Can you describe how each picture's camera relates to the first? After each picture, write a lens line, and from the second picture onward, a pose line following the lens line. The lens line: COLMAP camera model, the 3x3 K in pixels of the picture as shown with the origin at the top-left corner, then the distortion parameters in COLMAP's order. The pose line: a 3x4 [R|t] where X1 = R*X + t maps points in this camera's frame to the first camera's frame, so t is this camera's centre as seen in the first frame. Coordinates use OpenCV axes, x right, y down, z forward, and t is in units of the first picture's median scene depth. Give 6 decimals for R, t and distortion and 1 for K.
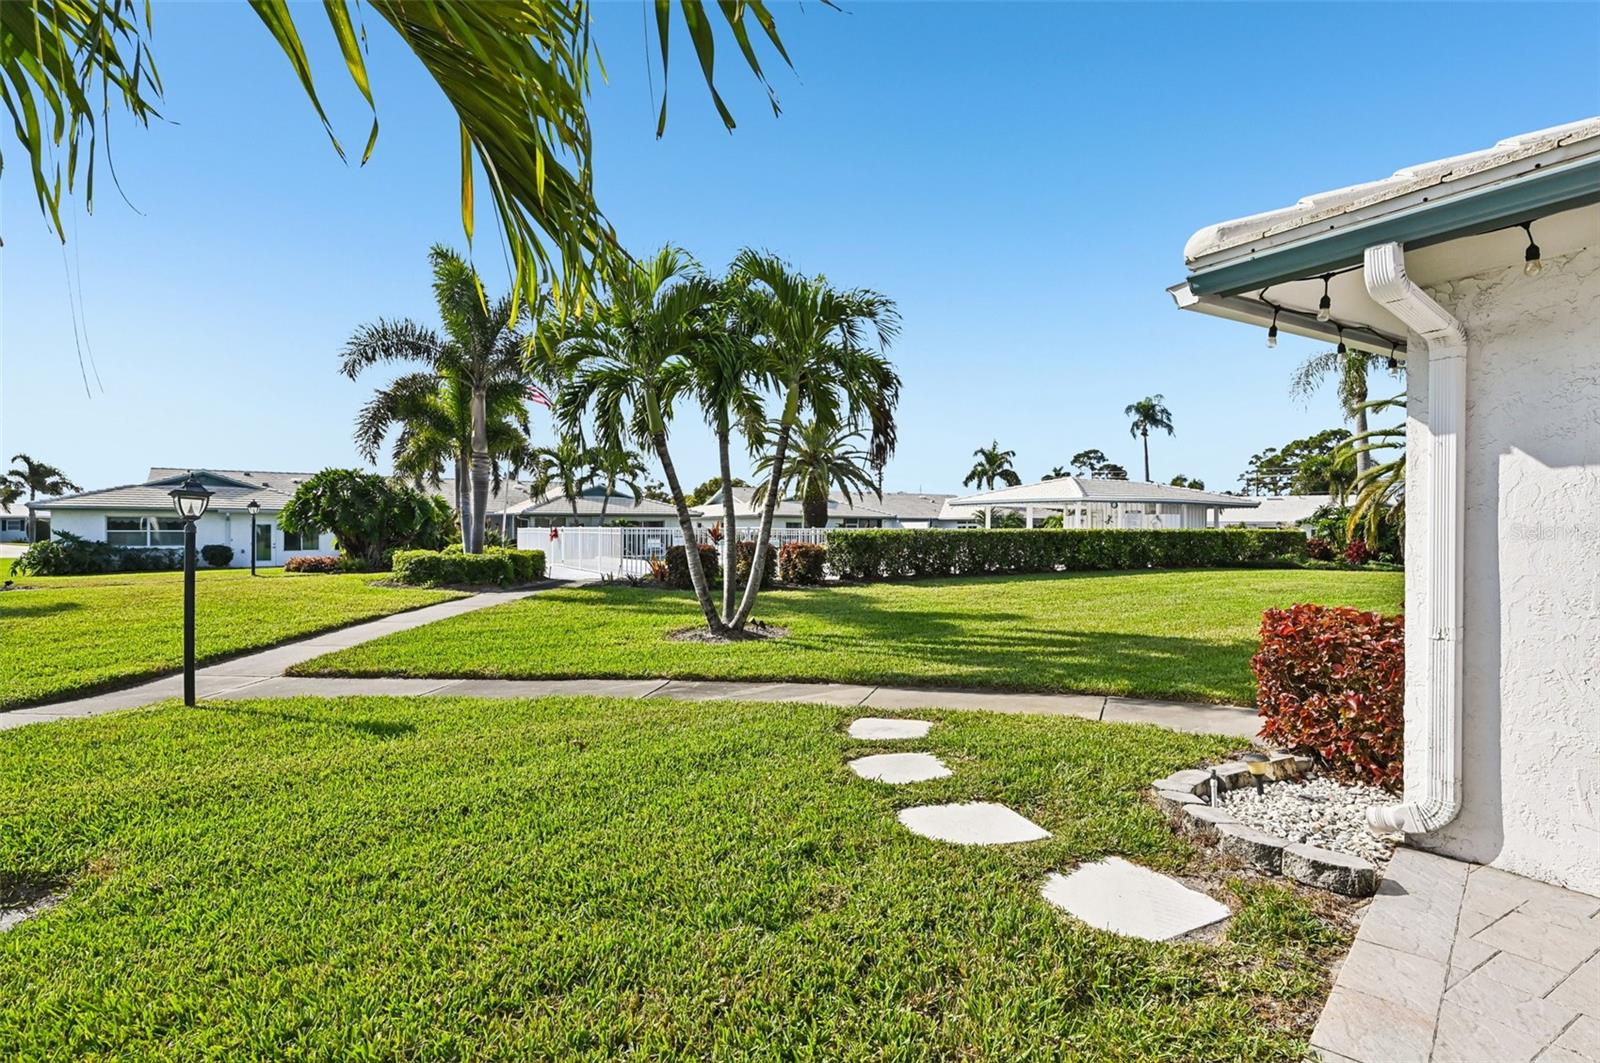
lens RADIAL K [[793.1, 0, 803.9], [0, 793.1, 528.8], [0, 0, 1]] dist [-0.003706, -0.000260]
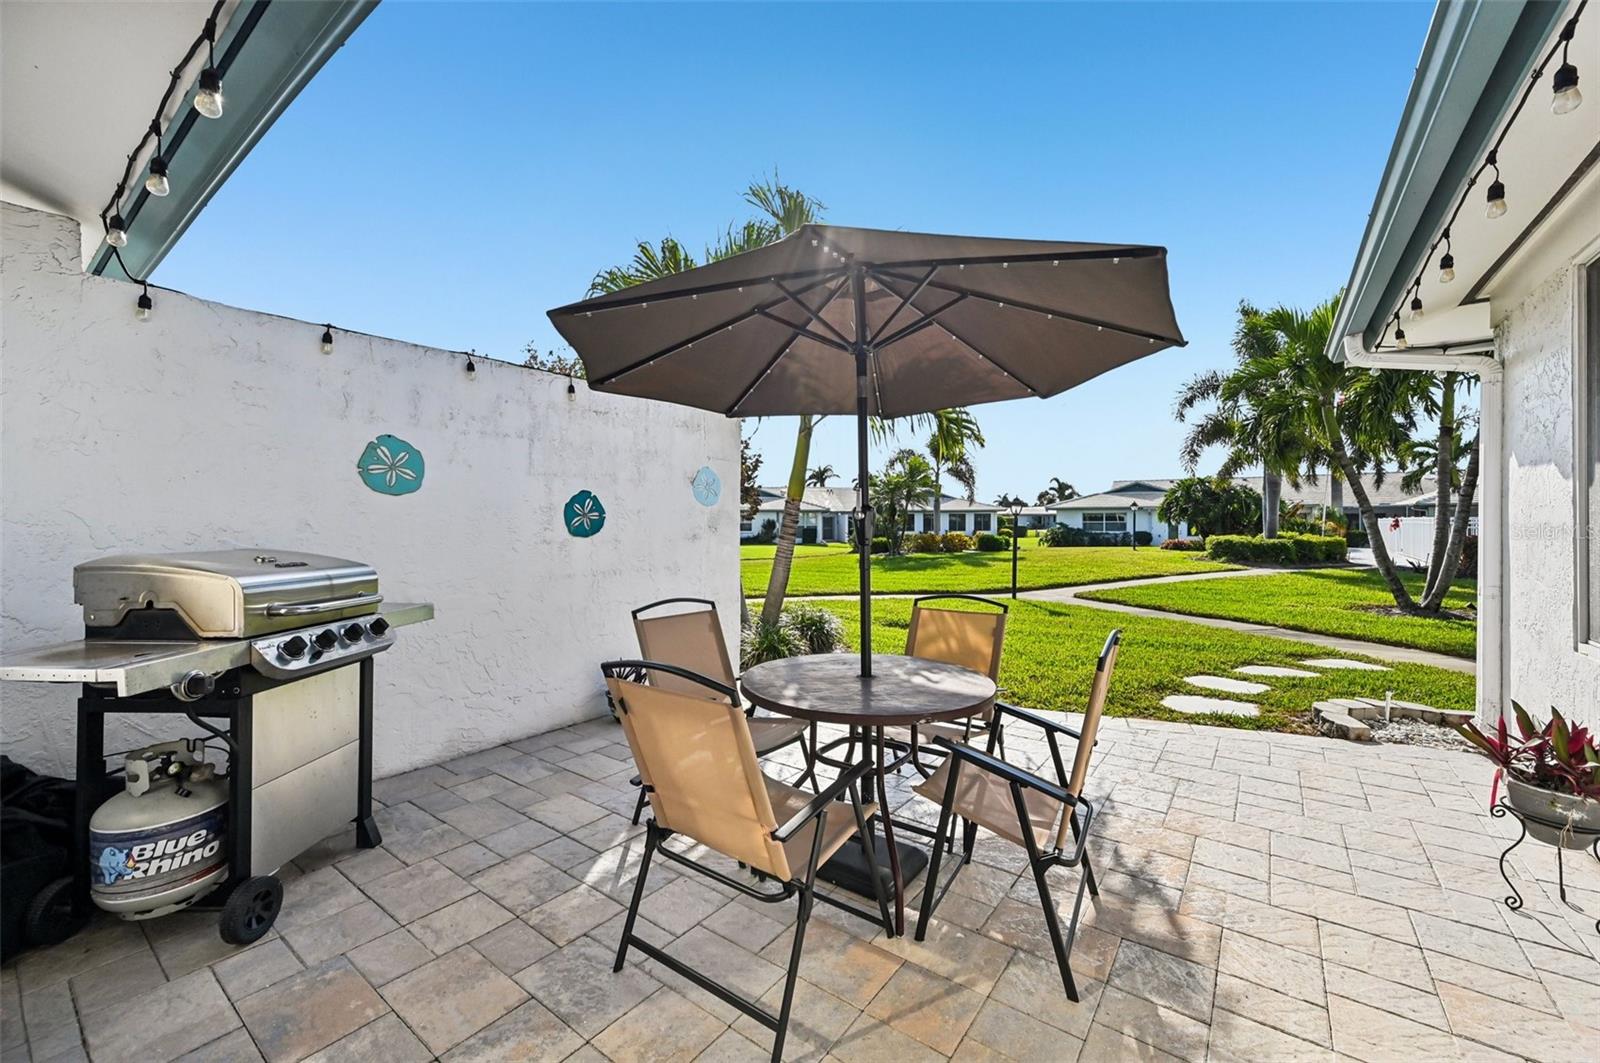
lens RADIAL K [[640.5, 0, 802.6], [0, 640.5, 526.0], [0, 0, 1]] dist [0.001204, -0.000145]
pose [[0.374354, 0.005305, -0.927271, 0.211749], [0.002185, 0.999976, 0.006603, 0.001803], [0.927283, -0.004498, 0.374333, -0.070571]]
